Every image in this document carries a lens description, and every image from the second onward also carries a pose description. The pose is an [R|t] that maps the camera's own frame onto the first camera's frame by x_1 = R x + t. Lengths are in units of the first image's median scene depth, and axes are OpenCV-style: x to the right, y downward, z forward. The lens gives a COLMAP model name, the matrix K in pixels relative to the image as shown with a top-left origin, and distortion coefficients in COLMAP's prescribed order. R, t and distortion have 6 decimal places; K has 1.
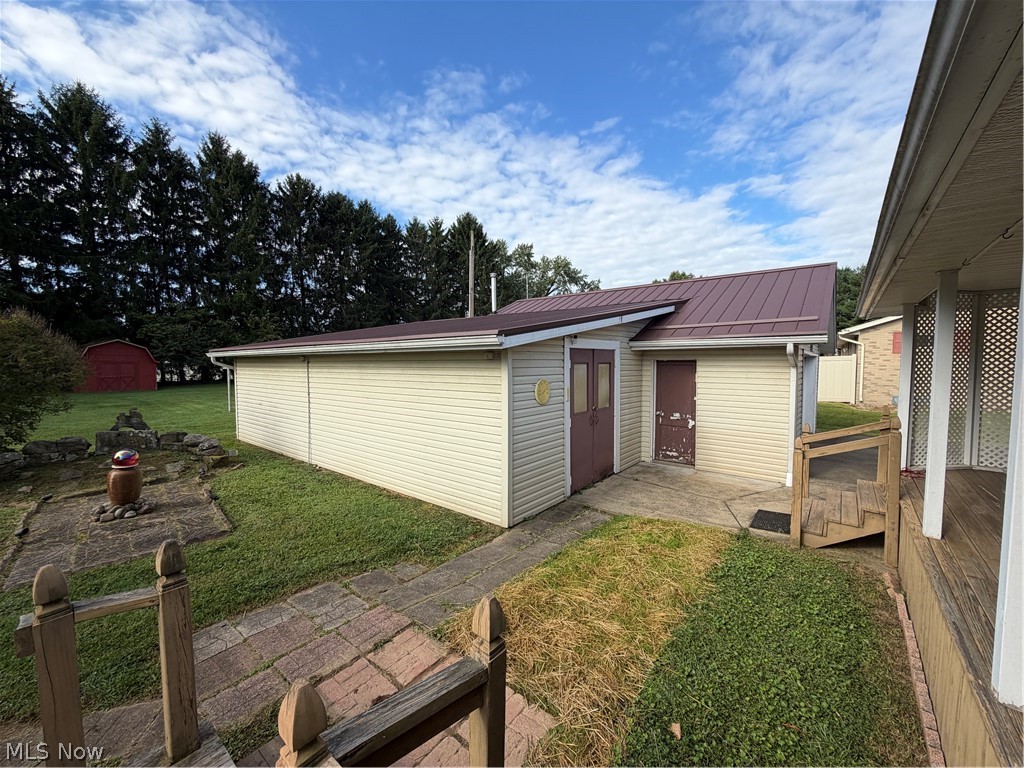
lens RADIAL K [[415.8, 0, 523.8], [0, 415.8, 379.2], [0, 0, 1]] dist [-0.000933, -0.000639]
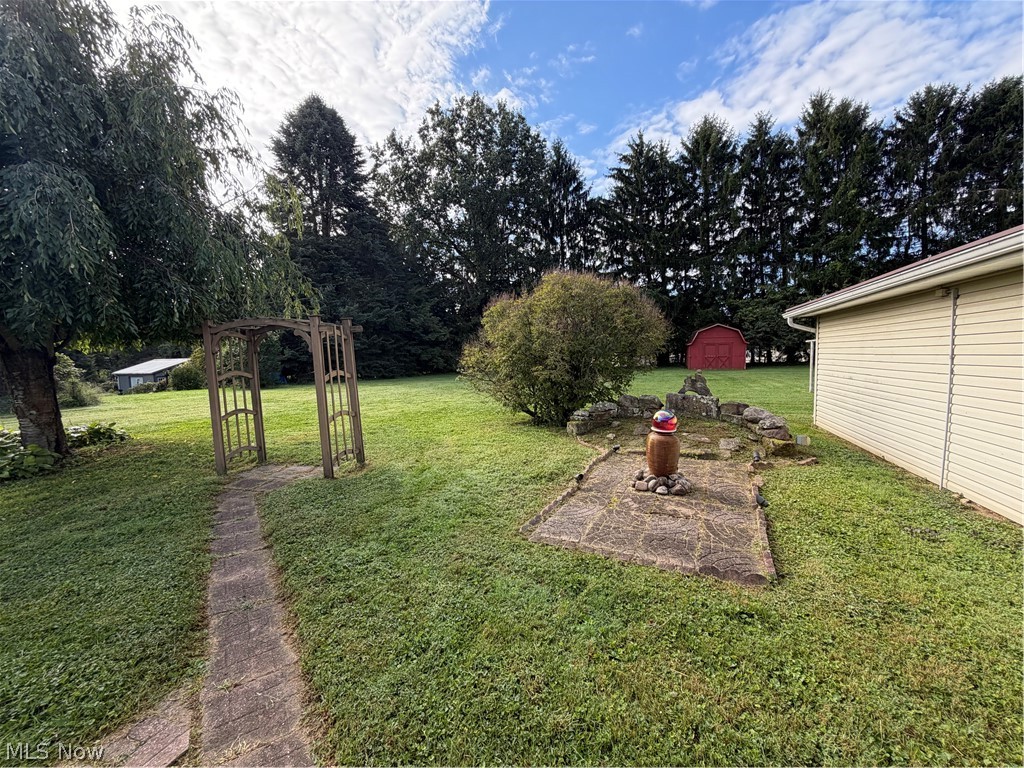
lens RADIAL K [[403.8, 0, 512.0], [0, 403.8, 384.0], [0, 0, 1]] dist [-0.001989, 0.000373]
pose [[0.299321, 0.061056, -0.952197, -0.191766], [-0.024137, 0.998116, 0.056413, 0.052467], [0.953847, 0.006097, 0.300231, 0.308317]]
